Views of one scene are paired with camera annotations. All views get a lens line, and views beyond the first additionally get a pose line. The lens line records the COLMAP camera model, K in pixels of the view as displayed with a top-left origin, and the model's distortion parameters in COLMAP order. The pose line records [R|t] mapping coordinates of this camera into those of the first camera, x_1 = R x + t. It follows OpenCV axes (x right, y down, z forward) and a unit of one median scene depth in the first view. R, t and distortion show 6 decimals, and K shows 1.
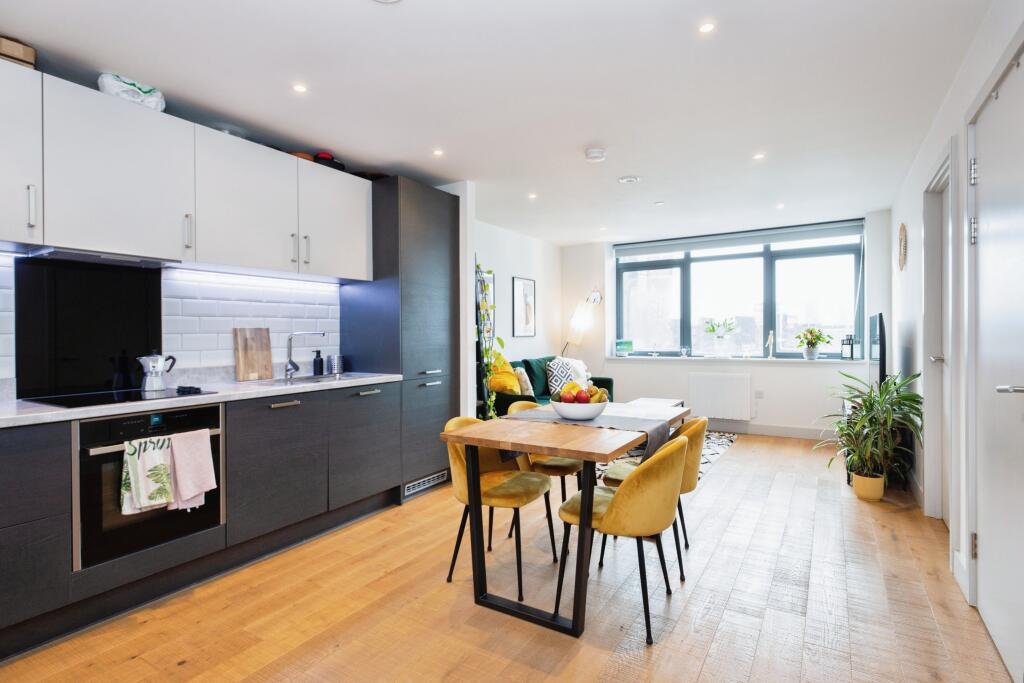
lens RADIAL K [[507.8, 0, 512.3], [0, 507.8, 341.4], [0, 0, 1]] dist [0.007134, -0.003857]
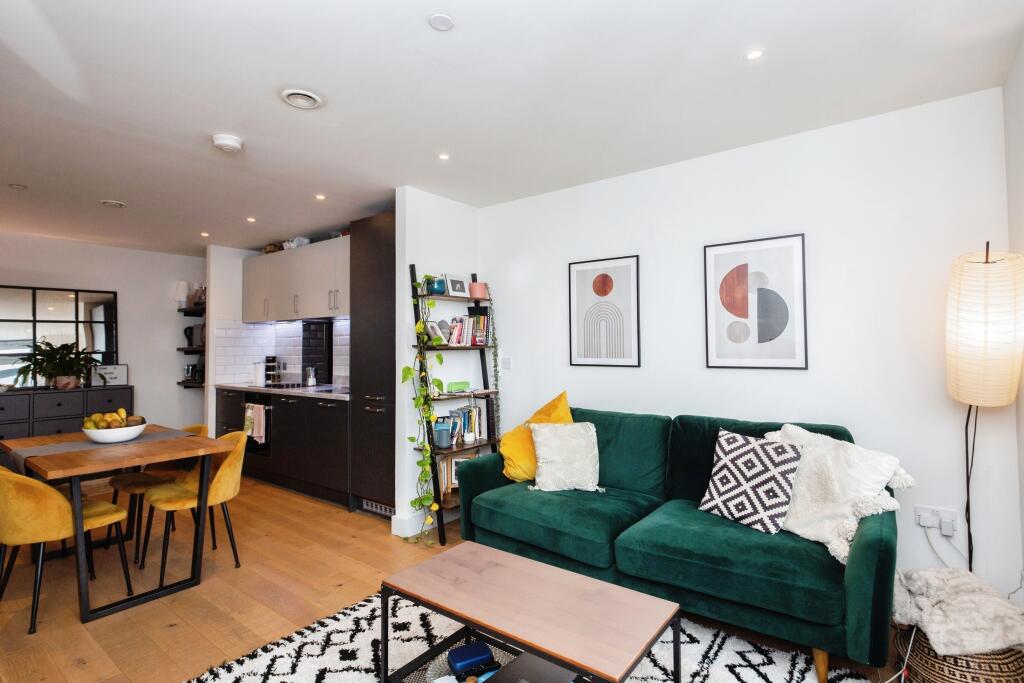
lens RADIAL K [[507.8, 0, 513.2], [0, 507.8, 333.0], [0, 0, 1]] dist [0.007134, -0.003857]
pose [[-0.110286, -0.019978, -0.993699, 0.576213], [-0.005716, 0.999794, -0.019466, -0.034928], [0.993883, 0.003533, -0.110377, 0.984885]]
